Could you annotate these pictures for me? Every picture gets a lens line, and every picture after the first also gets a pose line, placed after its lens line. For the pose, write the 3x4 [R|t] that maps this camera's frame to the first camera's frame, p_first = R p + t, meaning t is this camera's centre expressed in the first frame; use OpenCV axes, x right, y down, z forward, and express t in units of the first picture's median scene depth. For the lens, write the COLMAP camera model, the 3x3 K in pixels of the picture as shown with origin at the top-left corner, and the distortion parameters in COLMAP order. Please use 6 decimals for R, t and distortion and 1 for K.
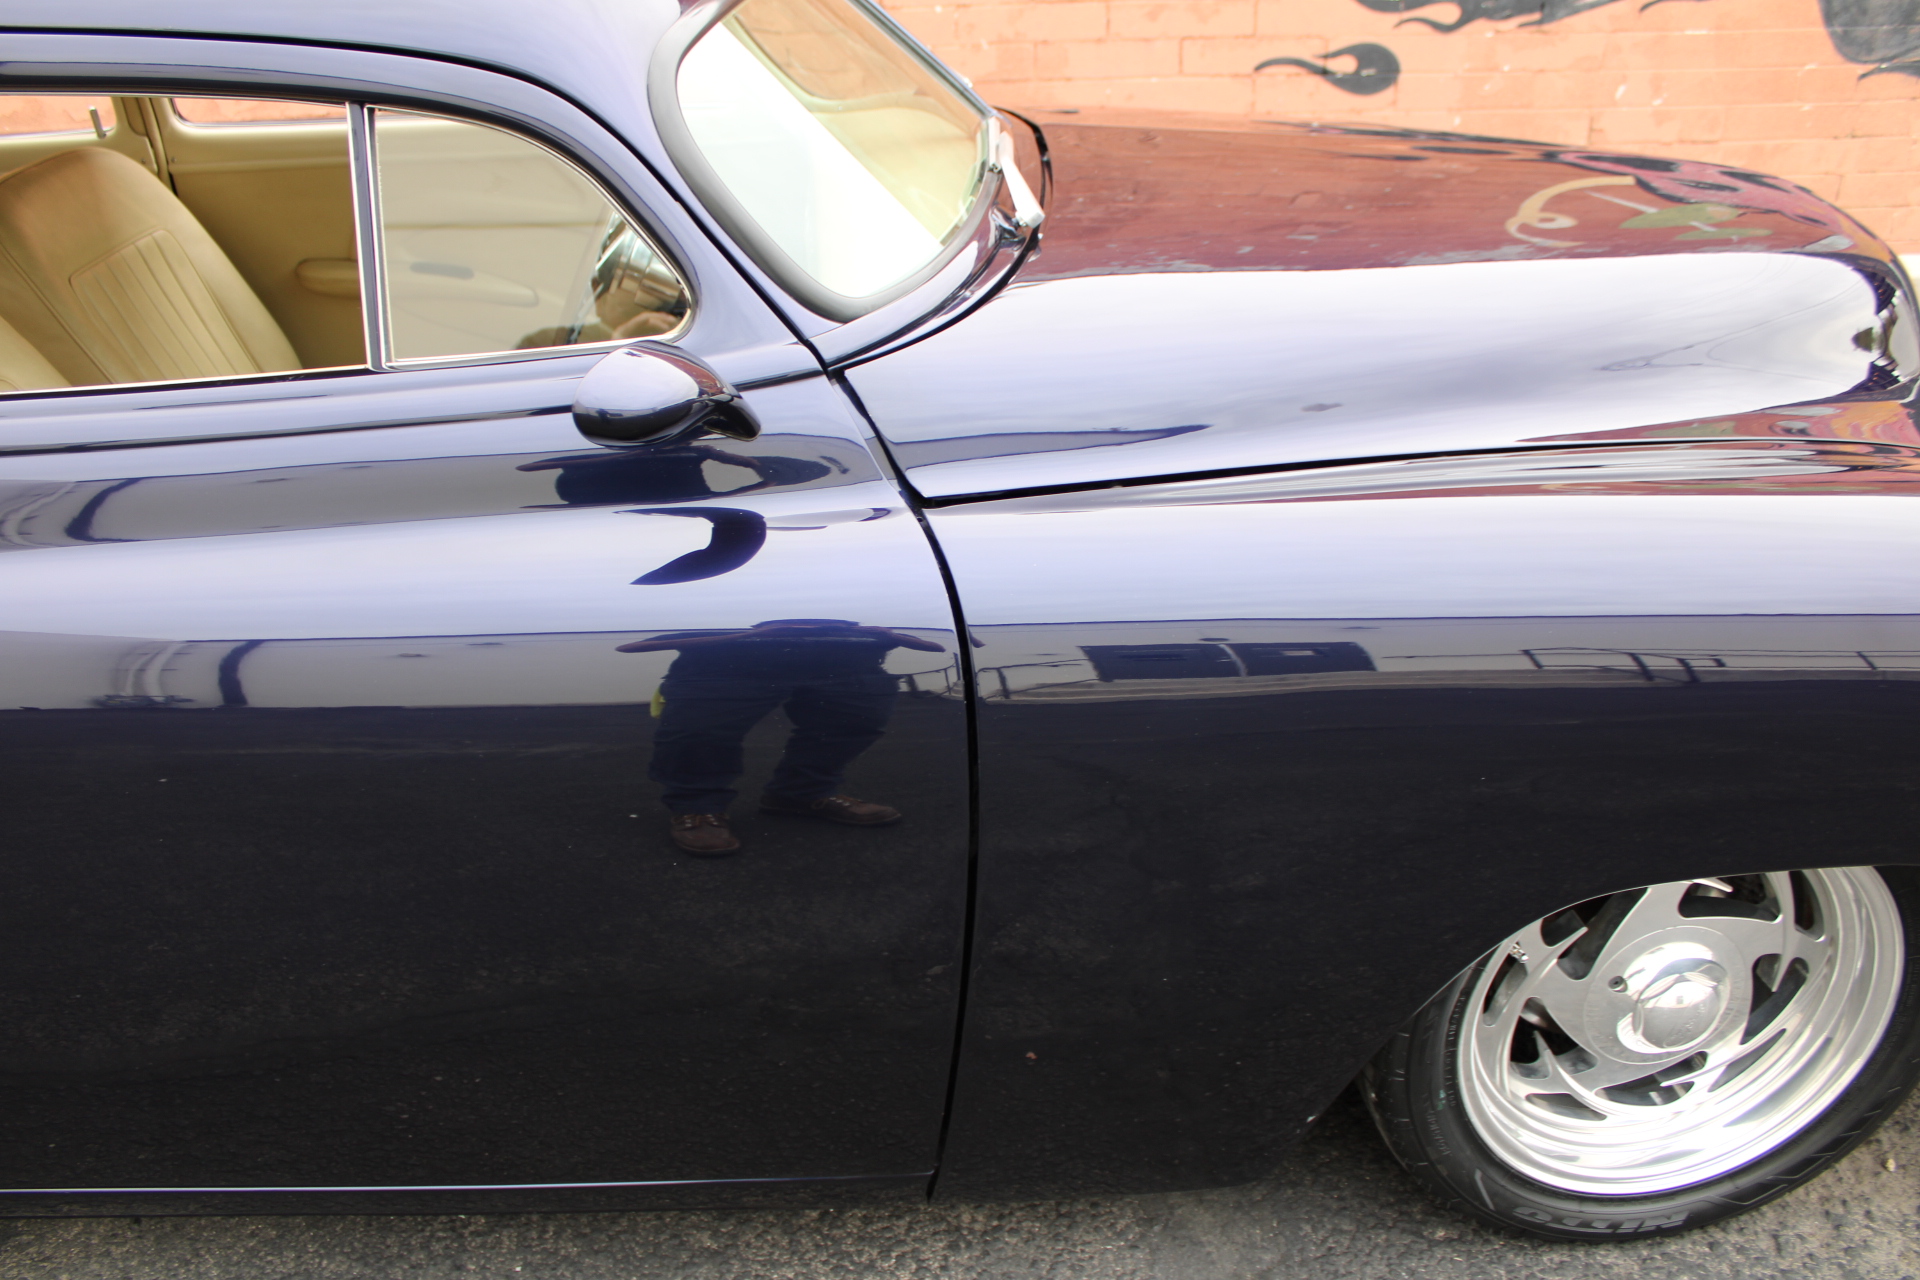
lens RADIAL K [[1600.6, 0, 940.6], [0, 1600.6, 647.3], [0, 0, 1]] dist [-0.168240, 0.152218]
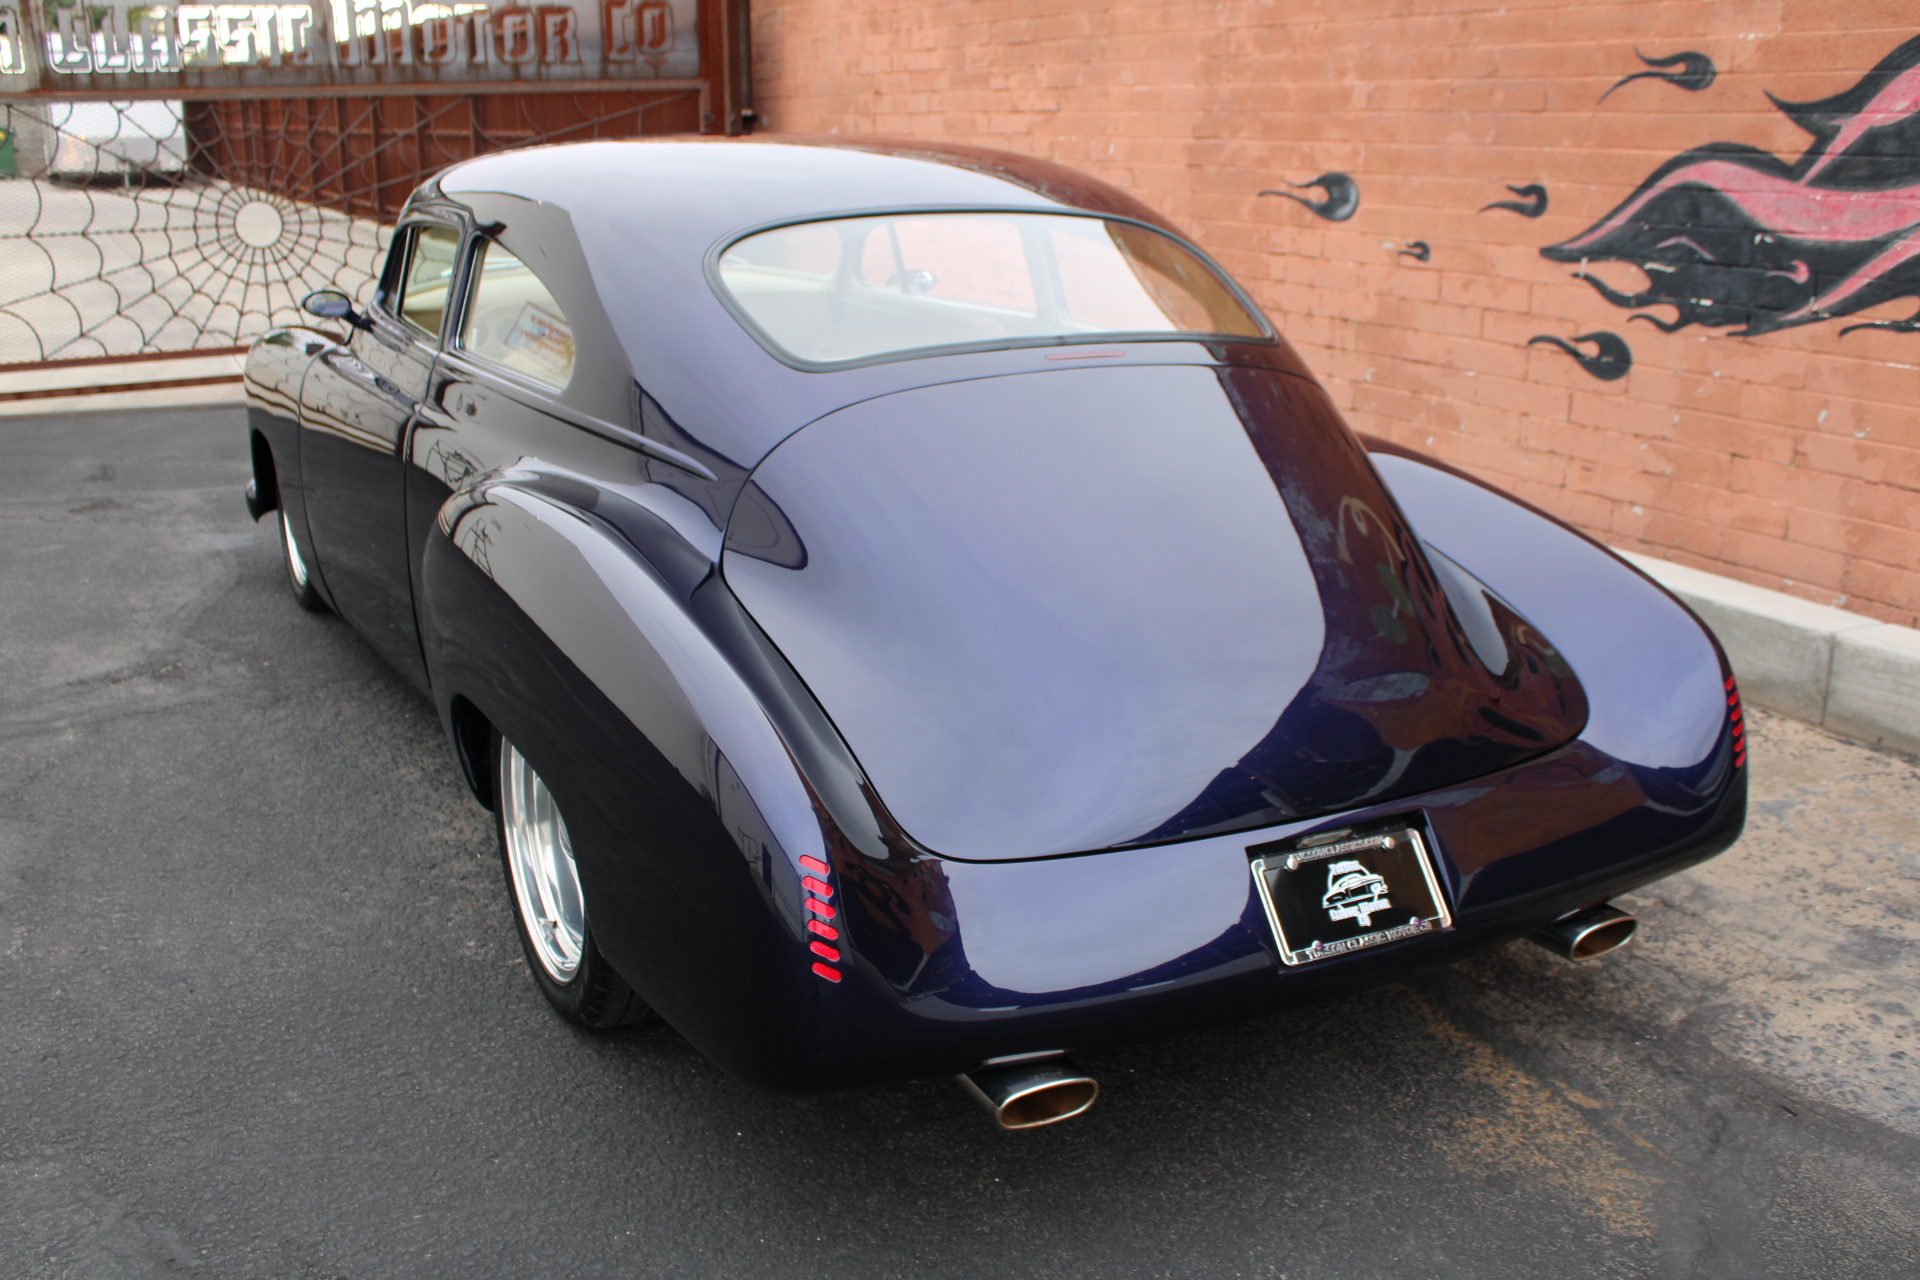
lens RADIAL K [[1797.8, 0, 931.7], [0, 1797.8, 650.1], [0, 0, 1]] dist [-0.149083, 0.145730]
pose [[0.389662, 0.283955, -0.876089, 1.228004], [-0.430698, 0.897030, 0.099179, -0.110279], [0.814041, 0.338683, 0.471838, 0.115852]]
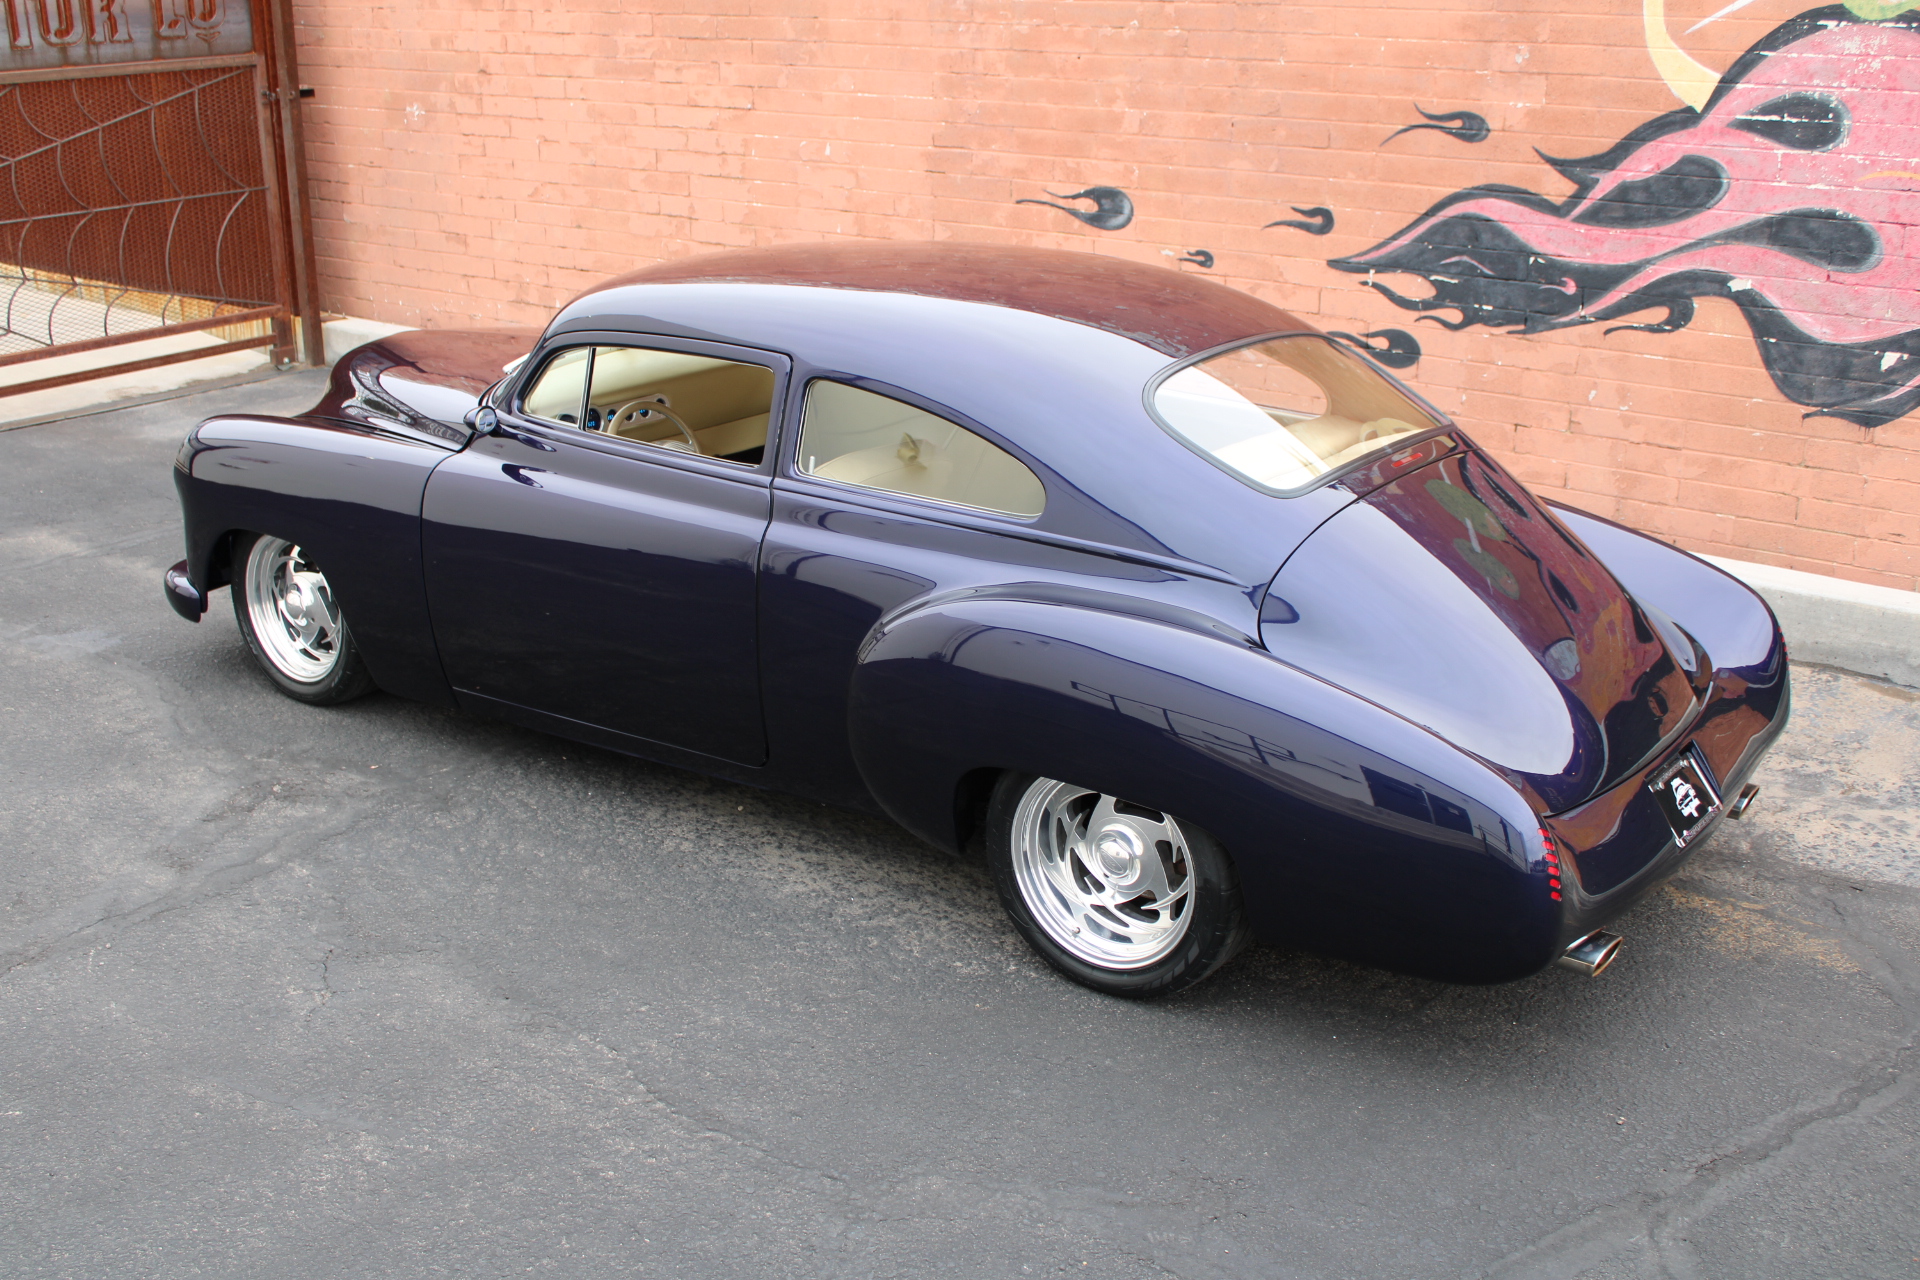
lens RADIAL K [[2072.9, 0, 927.2], [0, 2072.9, 647.9], [0, 0, 1]] dist [-0.112399, 0.153586]
pose [[0.741869, 0.242220, -0.625267, 1.151715], [-0.324336, 0.945762, -0.018443, 0.033805], [0.586887, 0.216479, 0.780193, -0.561278]]
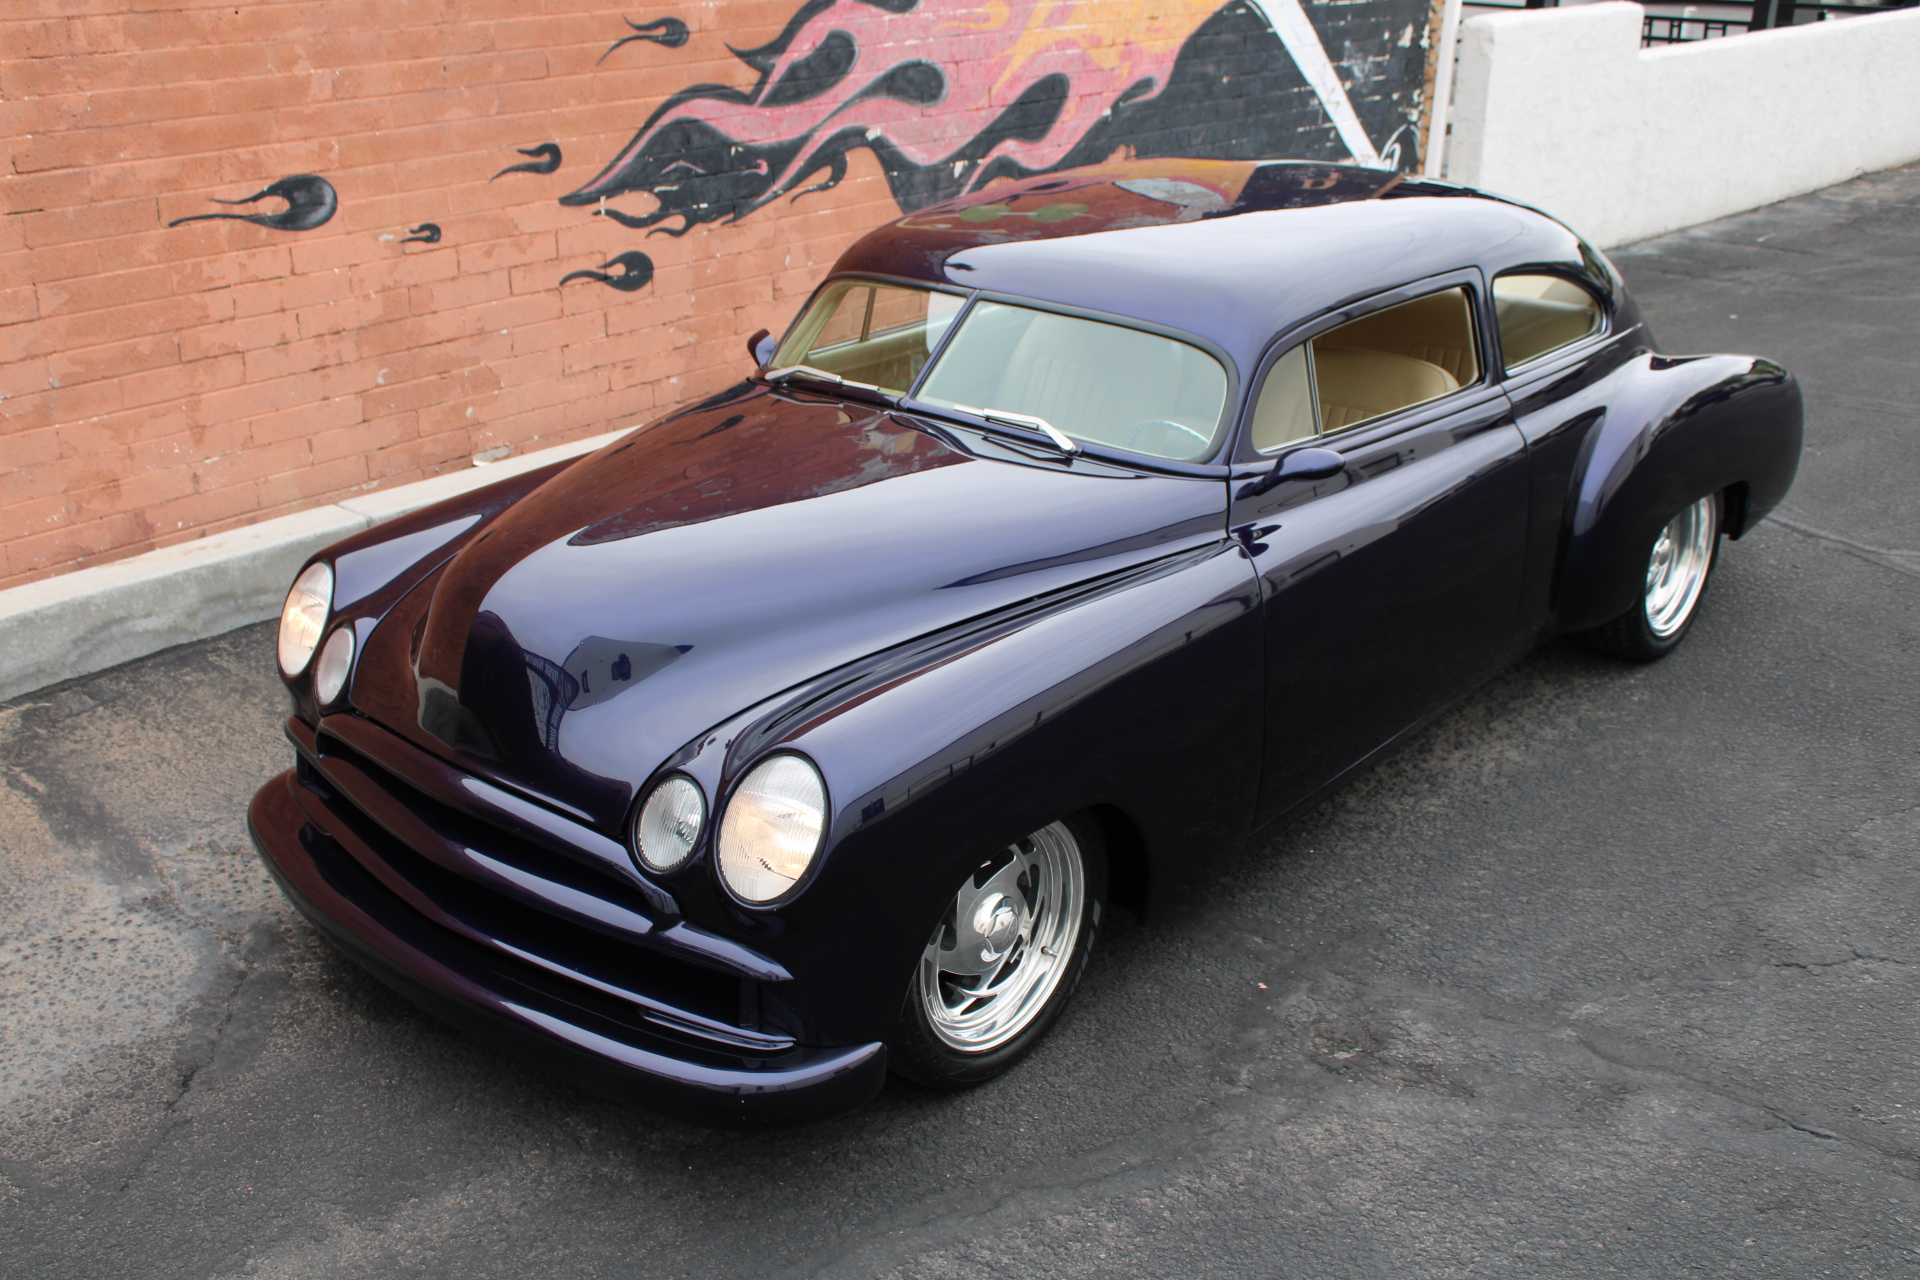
lens RADIAL K [[1989.0, 0, 931.5], [0, 1989.0, 657.6], [0, 0, 1]] dist [-0.124940, 0.153219]
pose [[0.740169, -0.233404, 0.630612, -0.659681], [0.290783, 0.956703, 0.012796, -0.012868], [-0.606296, 0.173901, 0.775992, -0.374124]]
